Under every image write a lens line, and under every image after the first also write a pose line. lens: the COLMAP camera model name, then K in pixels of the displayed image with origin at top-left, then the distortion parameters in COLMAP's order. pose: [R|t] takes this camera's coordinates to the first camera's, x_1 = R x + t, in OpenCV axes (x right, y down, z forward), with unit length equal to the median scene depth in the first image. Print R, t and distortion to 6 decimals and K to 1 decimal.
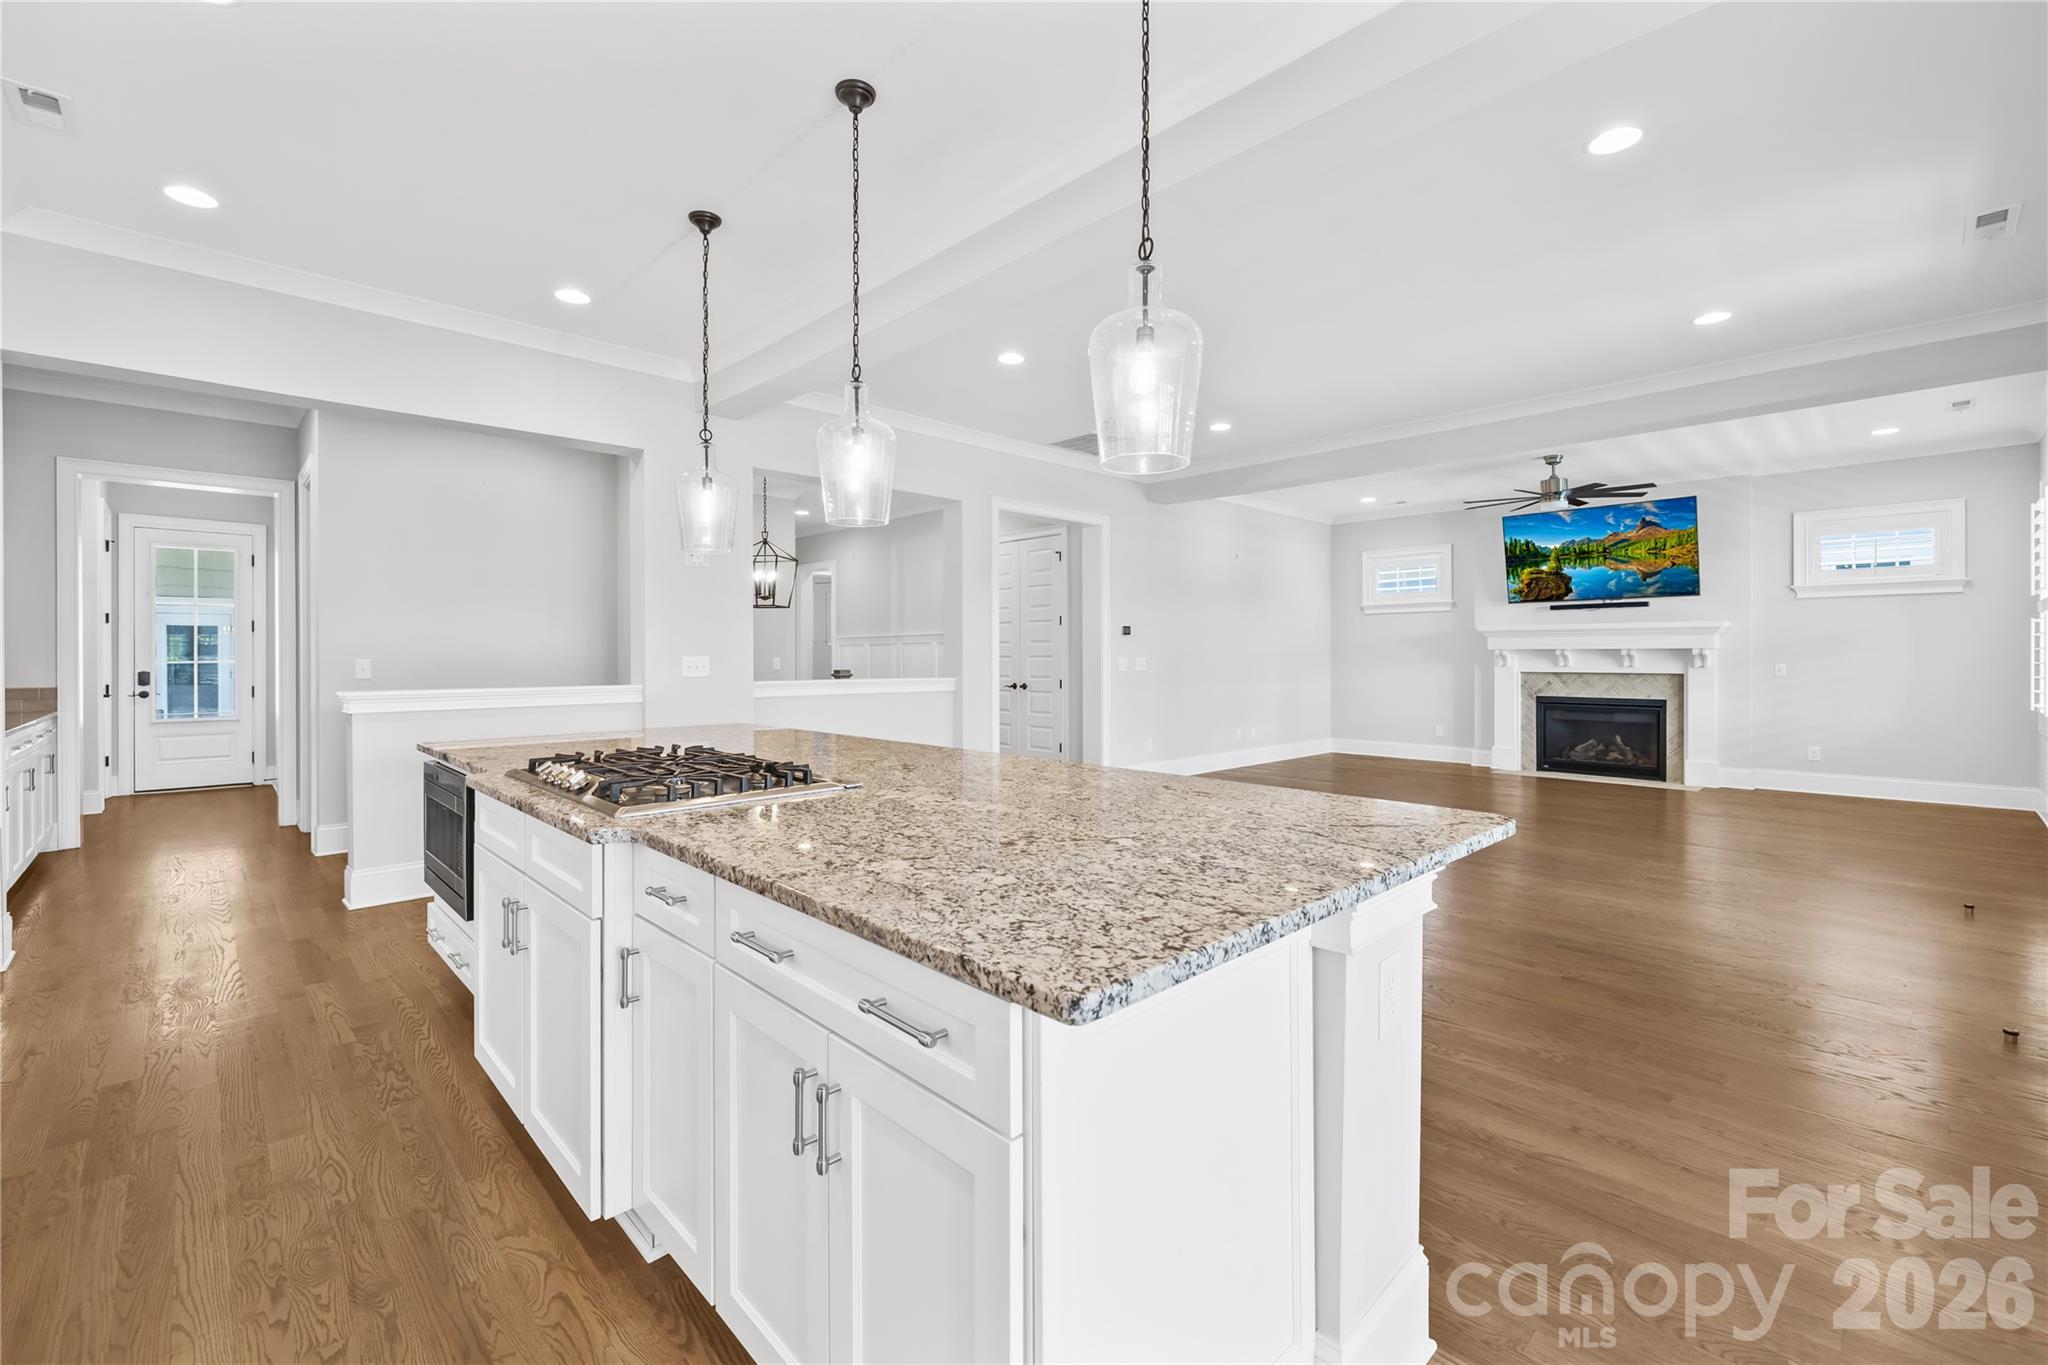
lens RADIAL K [[898.4, 0, 1031.7], [0, 898.4, 674.1], [0, 0, 1]] dist [-0.001085, -0.000297]
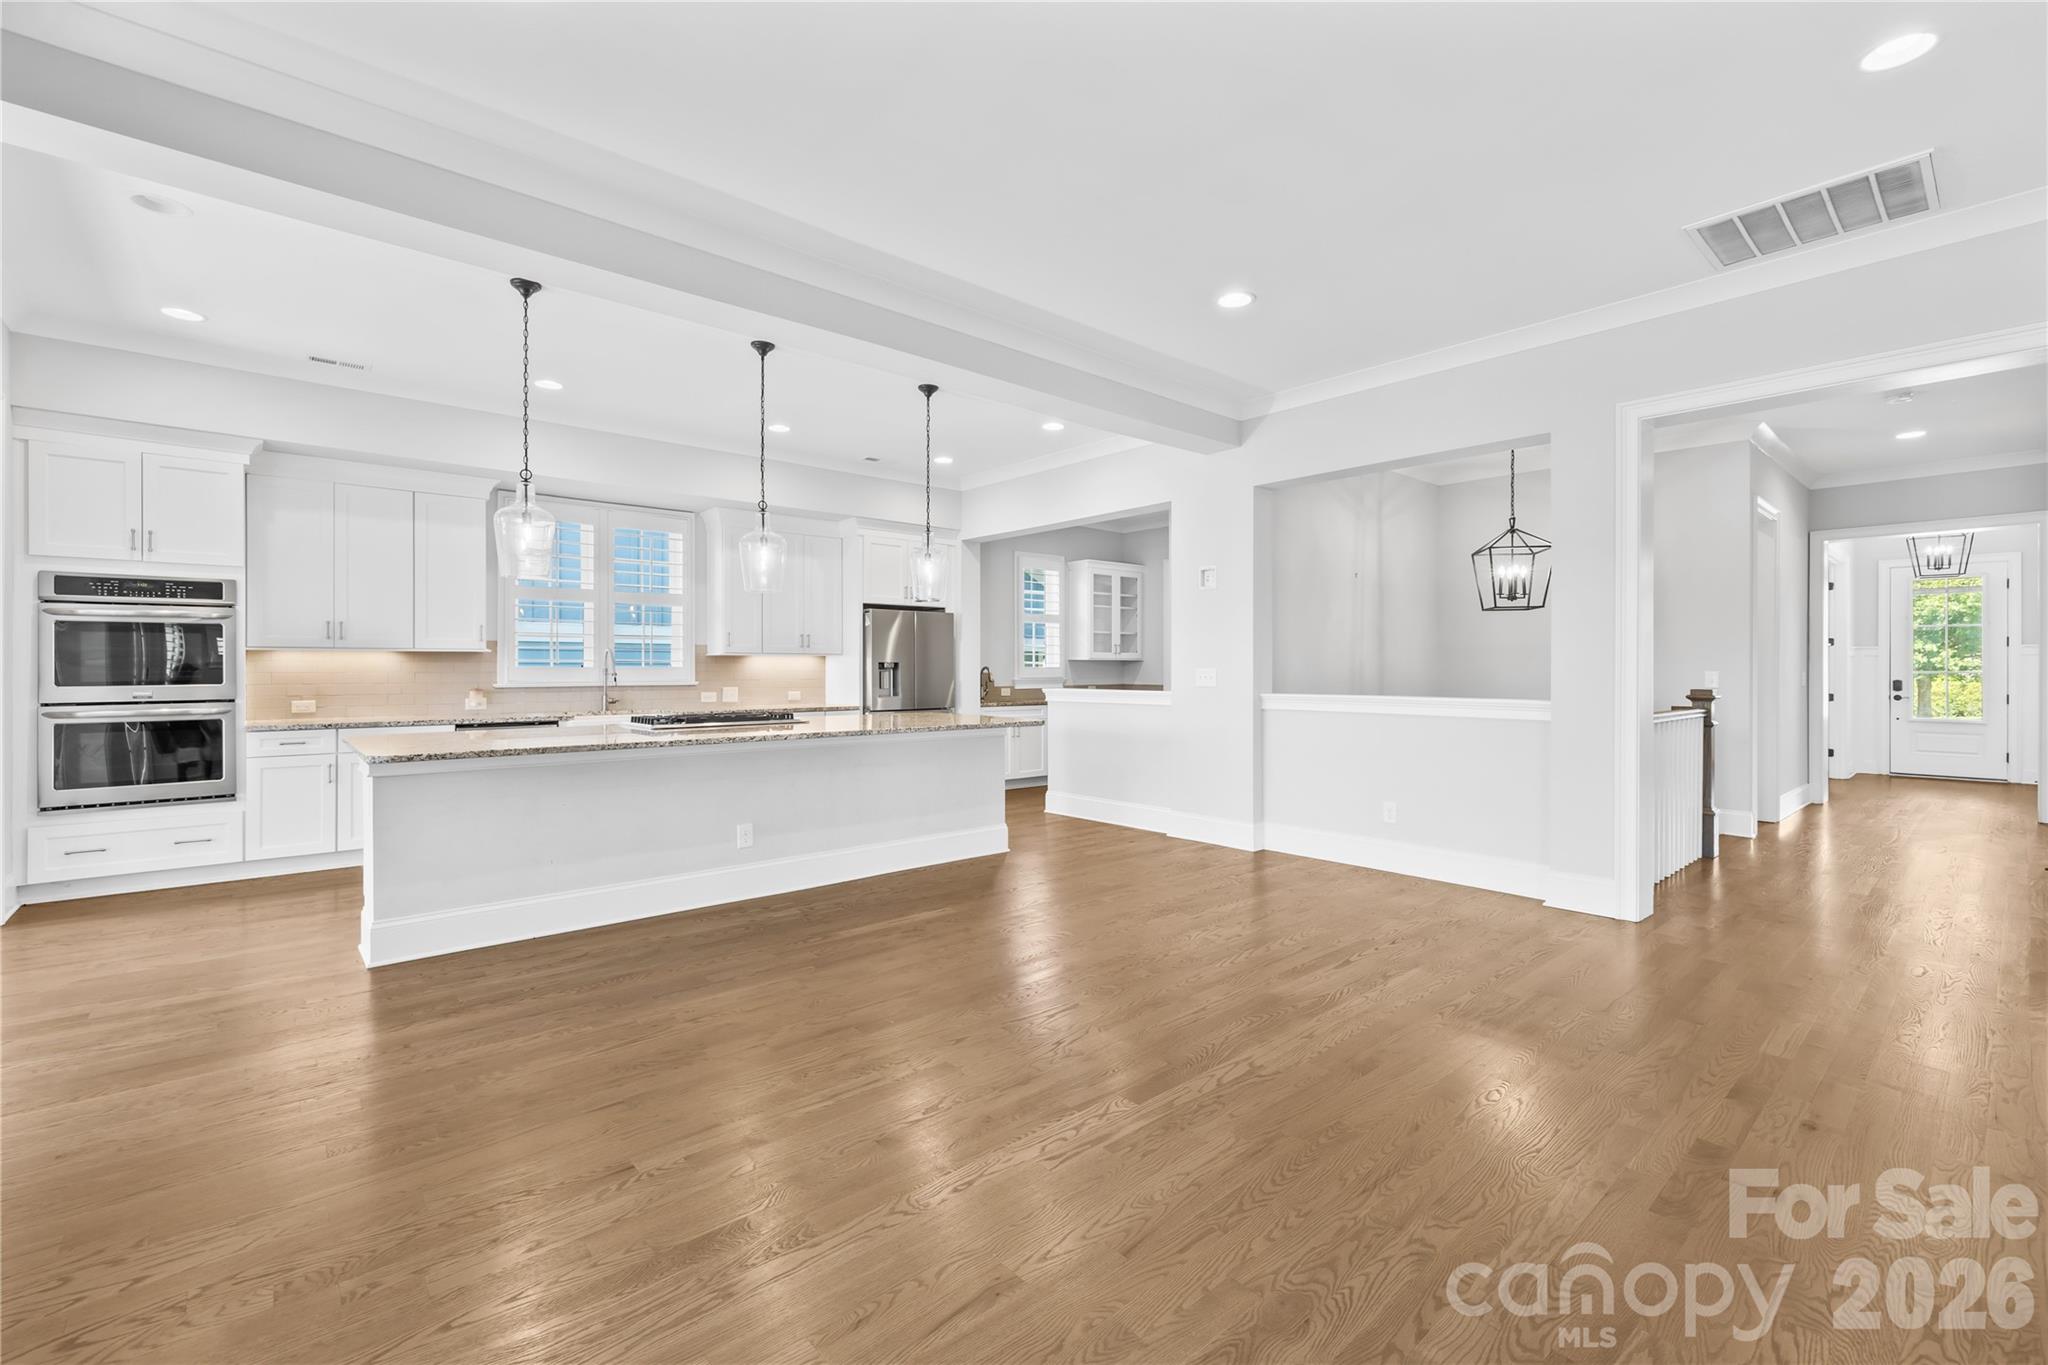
lens RADIAL K [[873.9, 0, 1031.1], [0, 873.9, 667.6], [0, 0, 1]] dist [-0.001868, 0.000061]
pose [[-0.048605, 0.000864, -0.998818, 0.469728], [-0.021861, 0.999759, 0.001928, -0.011008], [0.998579, 0.021929, -0.048575, 0.533213]]
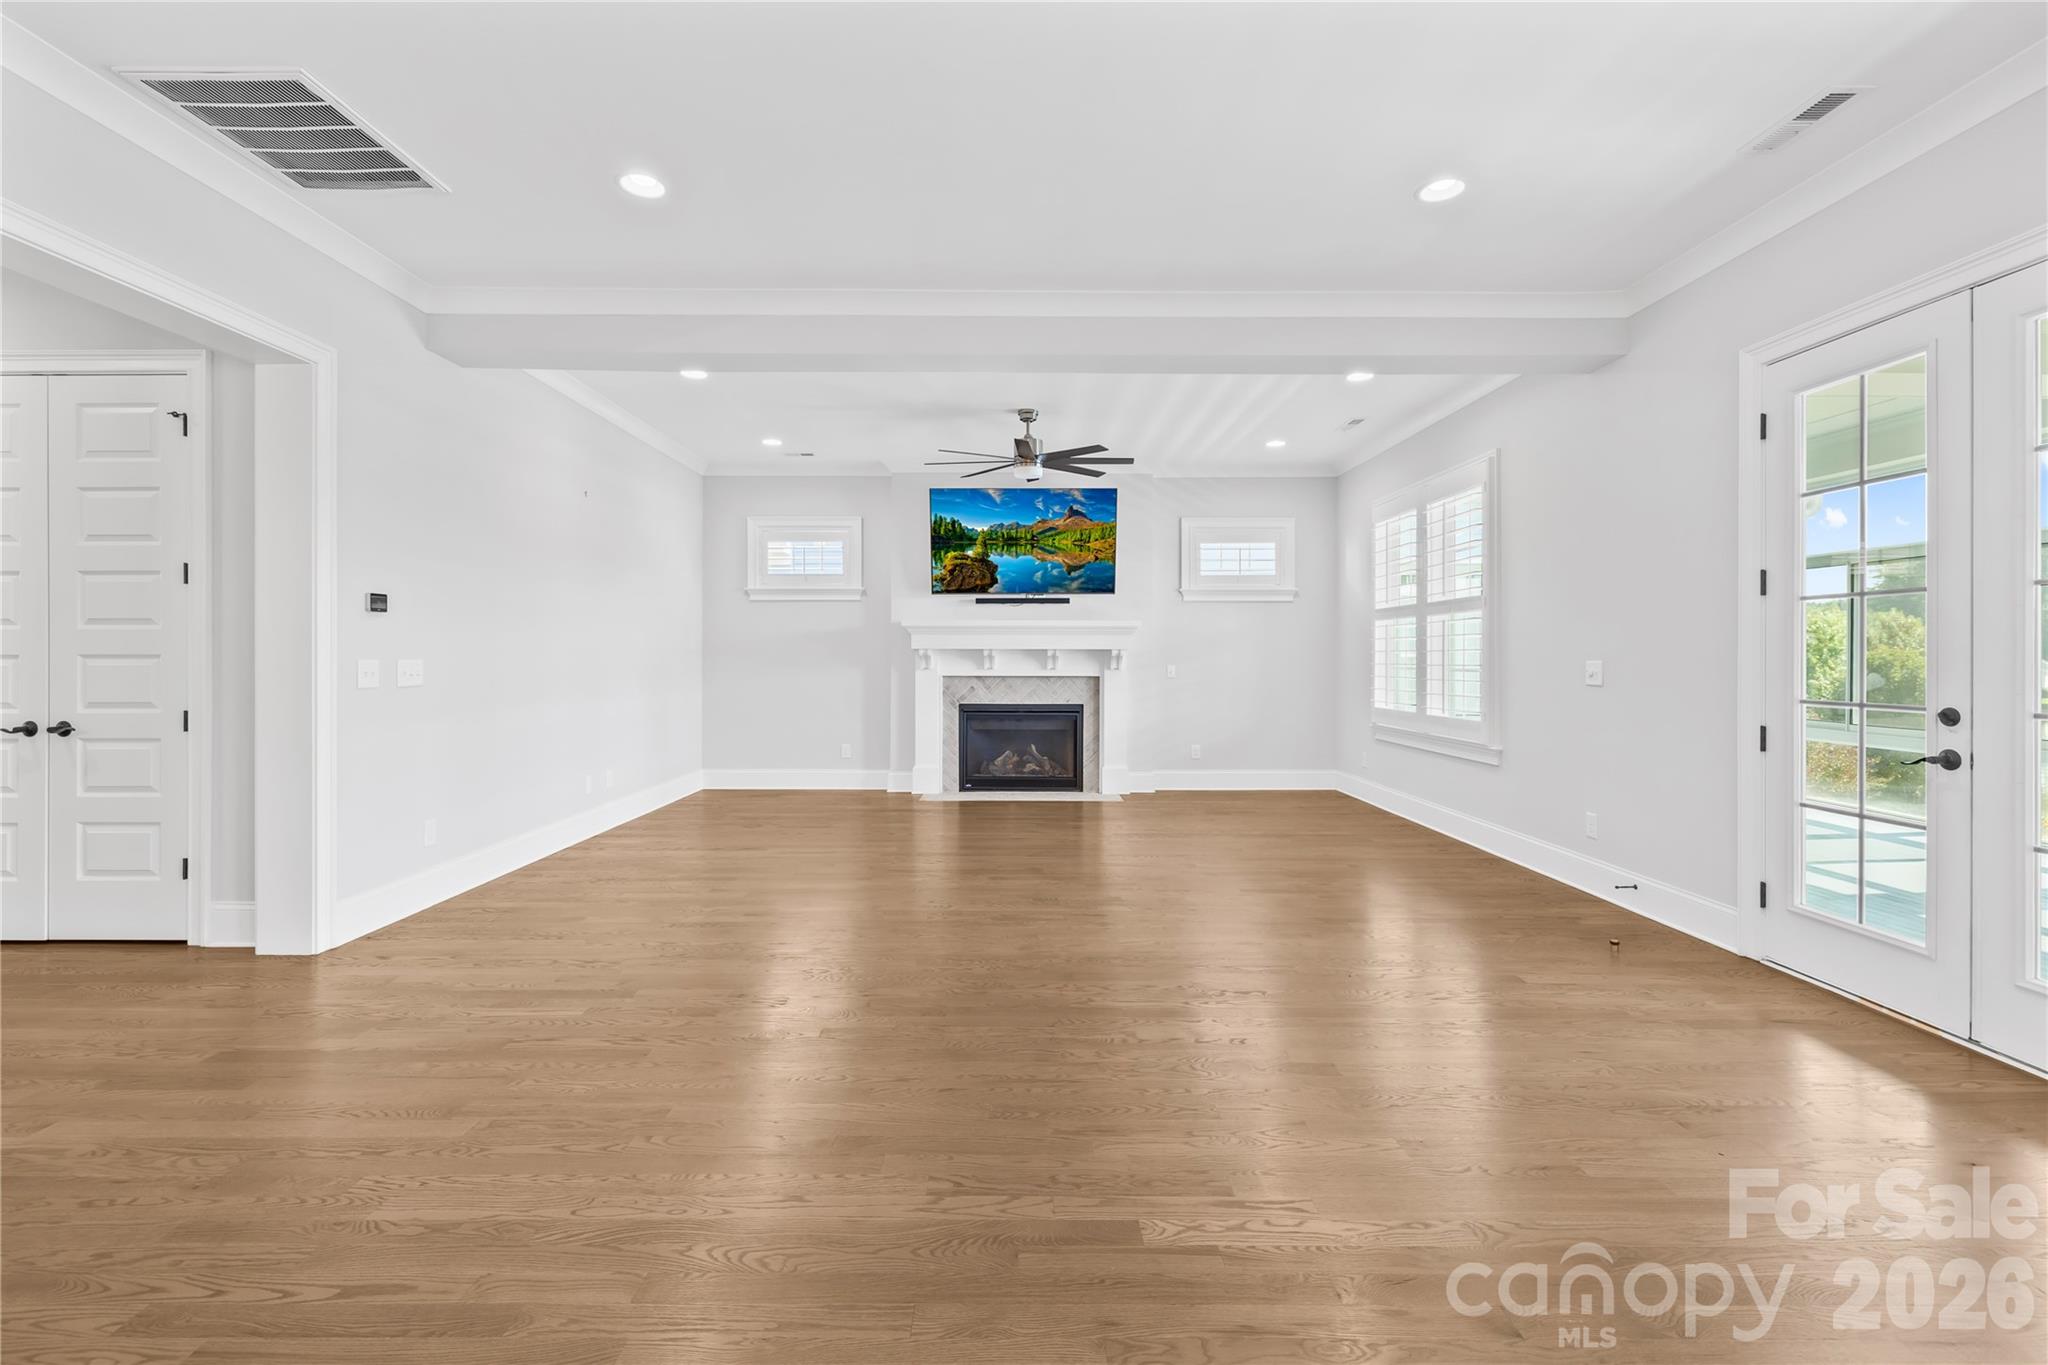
lens RADIAL K [[865.8, 0, 1016.4], [0, 865.8, 656.4], [0, 0, 1]] dist [-0.001093, -0.000151]
pose [[0.691465, 0.001093, 0.722409, 0.007865], [0.013221, 0.999812, -0.014167, -0.008852], [-0.722289, 0.019347, 0.691321, 0.426439]]
